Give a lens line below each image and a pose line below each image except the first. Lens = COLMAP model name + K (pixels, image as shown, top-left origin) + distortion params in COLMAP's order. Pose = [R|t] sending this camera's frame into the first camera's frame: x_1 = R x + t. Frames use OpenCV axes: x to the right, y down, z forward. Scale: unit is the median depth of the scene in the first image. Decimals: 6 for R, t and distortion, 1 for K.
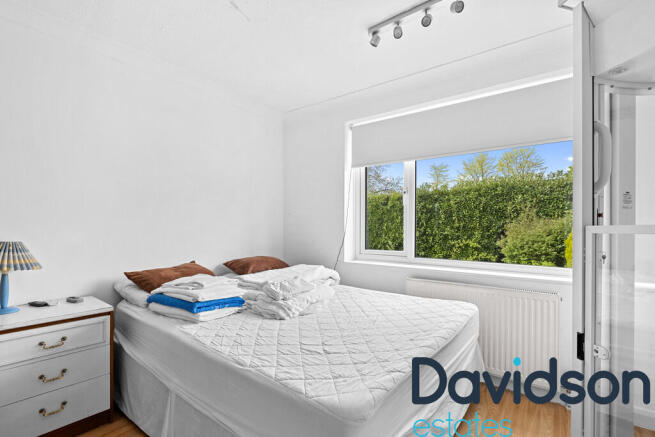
lens RADIAL K [[302.3, 0, 327.5], [0, 302.3, 218.5], [0, 0, 1]] dist [-0.000771, -0.000741]
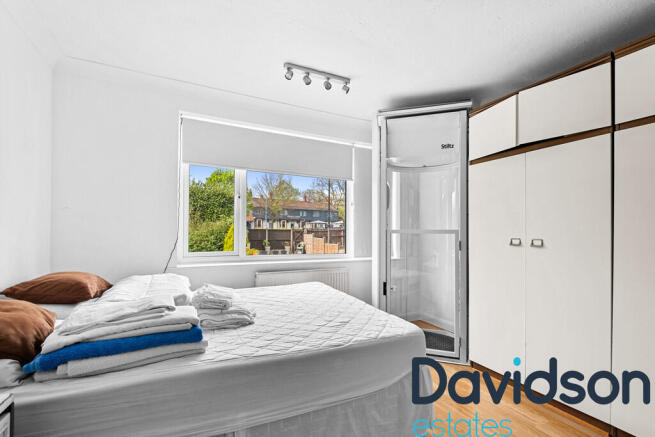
lens RADIAL K [[302.3, 0, 327.5], [0, 302.3, 218.5], [0, 0, 1]] dist [-0.000771, -0.000741]
pose [[0.451934, 0.033931, 0.891406, -0.933521], [-0.031802, 0.999254, -0.021913, 0.006192], [-0.891484, -0.018445, 0.452676, 0.341304]]
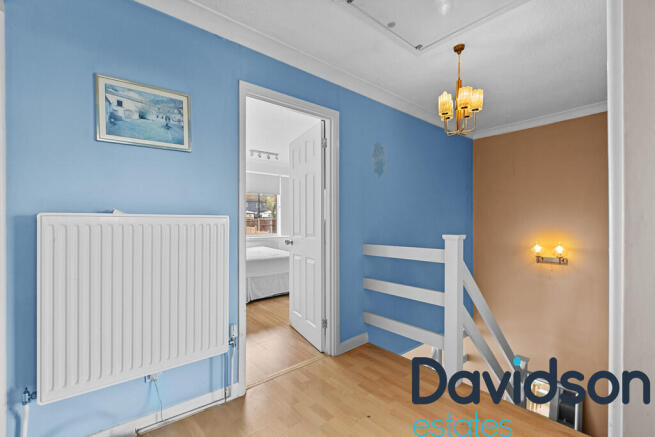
lens RADIAL K [[302.3, 0, 327.5], [0, 302.3, 218.5], [0, 0, 1]] dist [-0.000771, -0.000741]
pose [[0.231011, -0.001218, 0.972950, -2.727377], [-0.024525, 0.999674, 0.007075, -0.035419], [-0.972642, -0.025496, 0.230906, -0.400020]]
